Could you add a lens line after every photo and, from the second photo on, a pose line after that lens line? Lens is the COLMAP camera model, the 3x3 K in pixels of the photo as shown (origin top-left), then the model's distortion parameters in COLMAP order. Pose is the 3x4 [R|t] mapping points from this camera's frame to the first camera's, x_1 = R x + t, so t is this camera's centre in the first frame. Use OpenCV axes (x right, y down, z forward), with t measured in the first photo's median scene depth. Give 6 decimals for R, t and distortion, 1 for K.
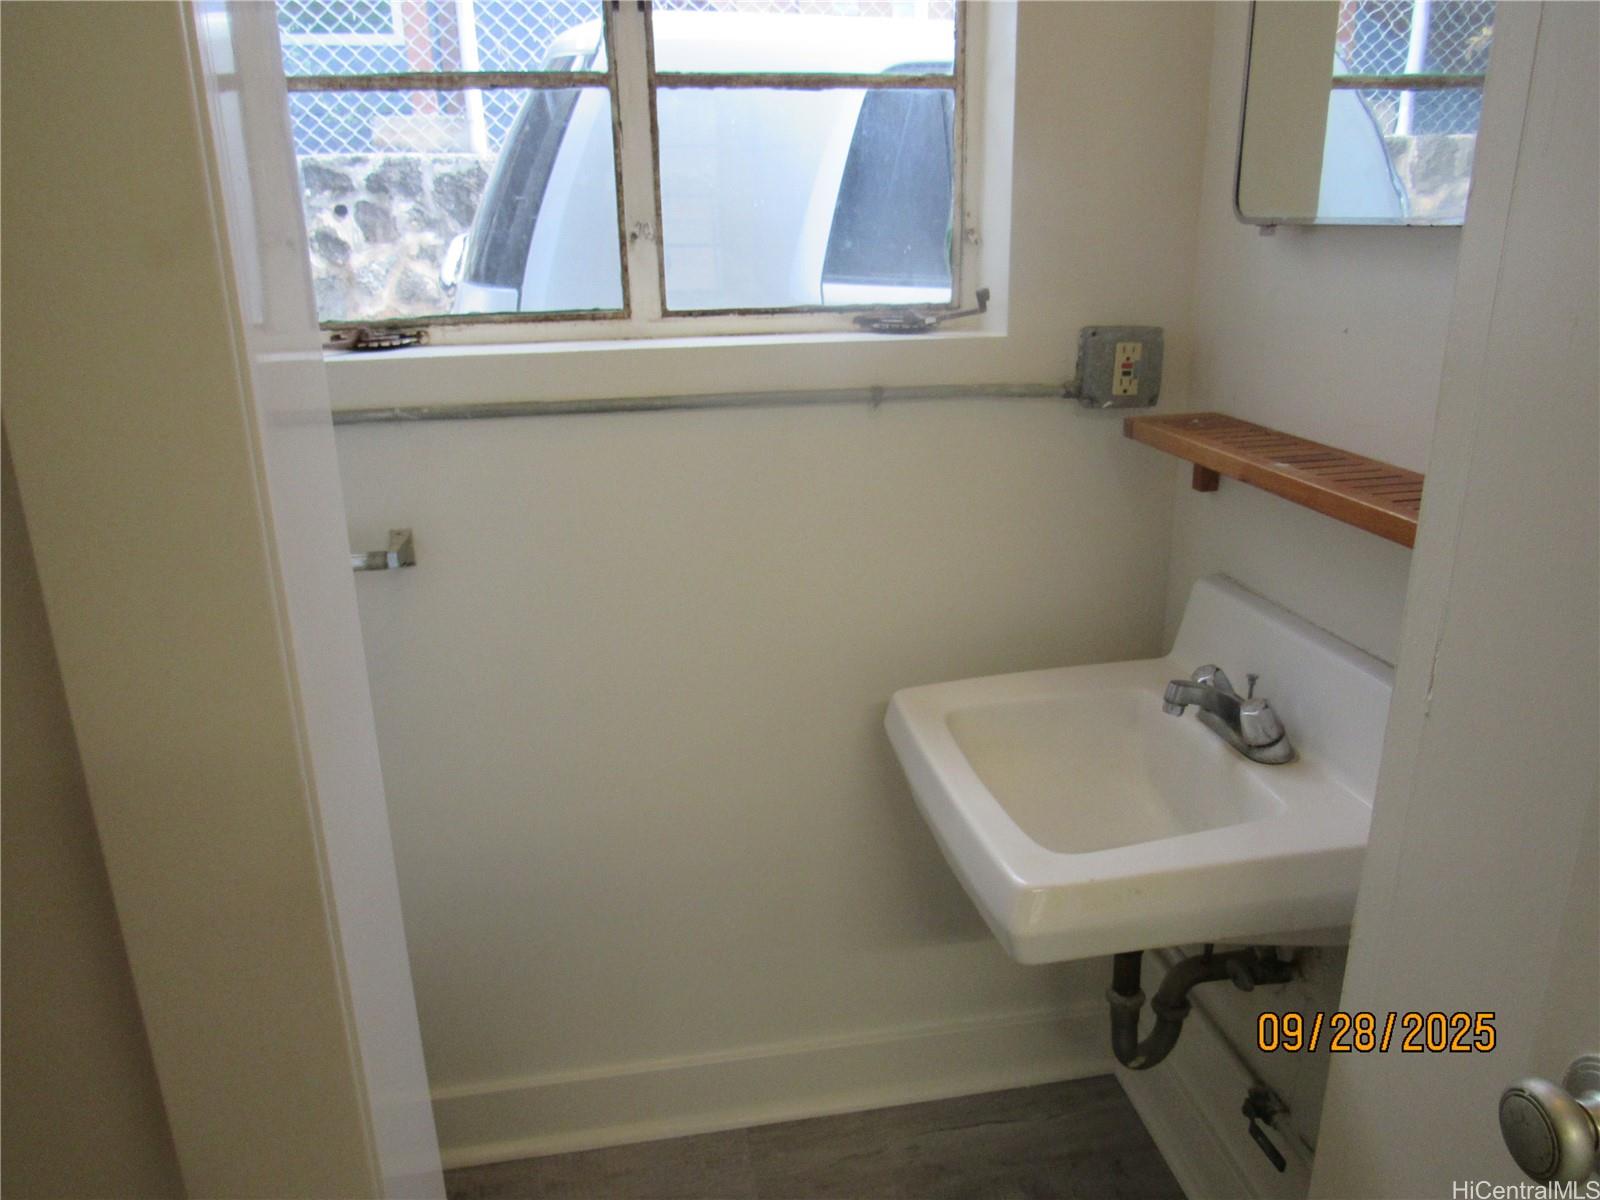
lens RADIAL K [[1153.6, 0, 805.6], [0, 1153.6, 596.4], [0, 0, 1]] dist [-0.025670, 0.020561]
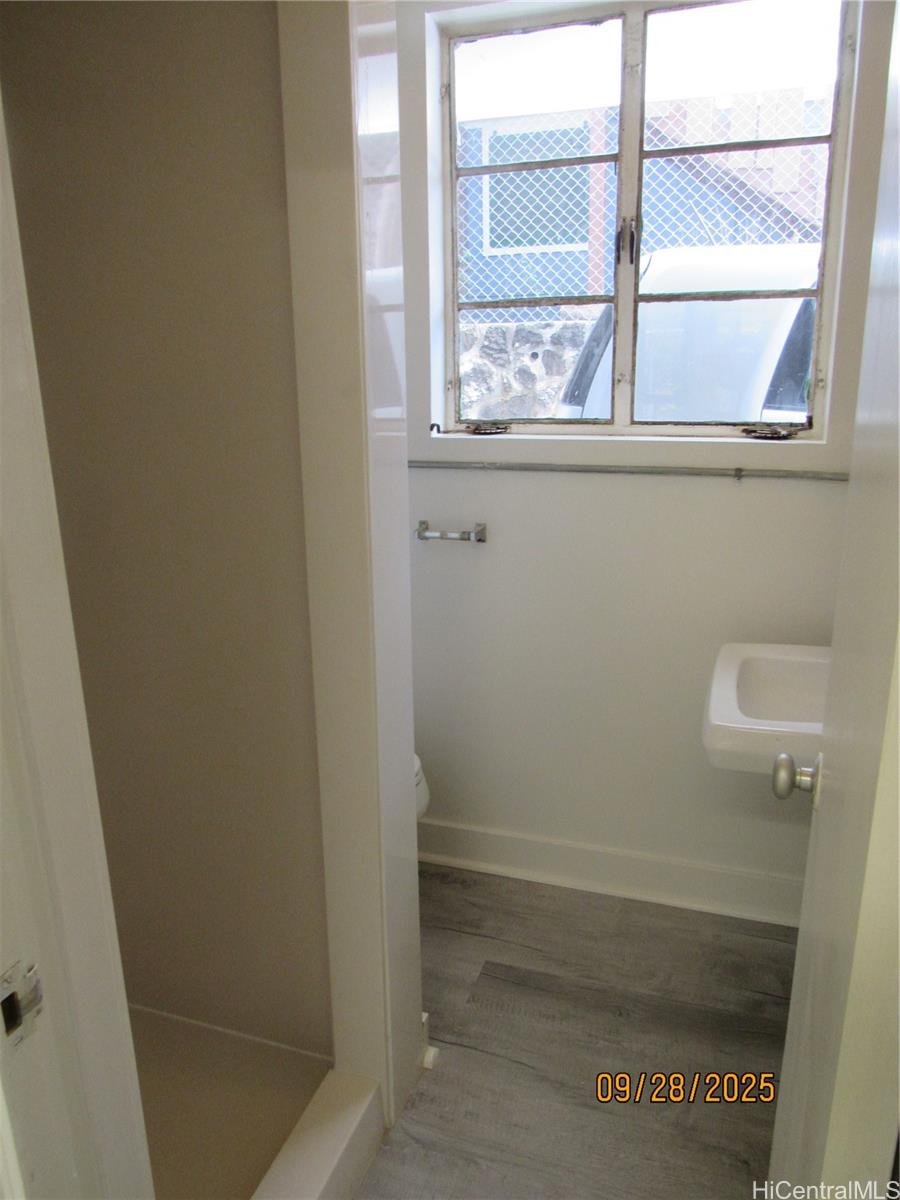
lens RADIAL K [[865.2, 0, 445.0], [0, 865.2, 596.4], [0, 0, 1]] dist [-0.025670, 0.020561]
pose [[0.872281, 0.131216, -0.471071, 0.300903], [-0.151812, 0.988392, -0.005795, 0.080695], [0.464843, 0.076569, 0.882076, -0.326838]]
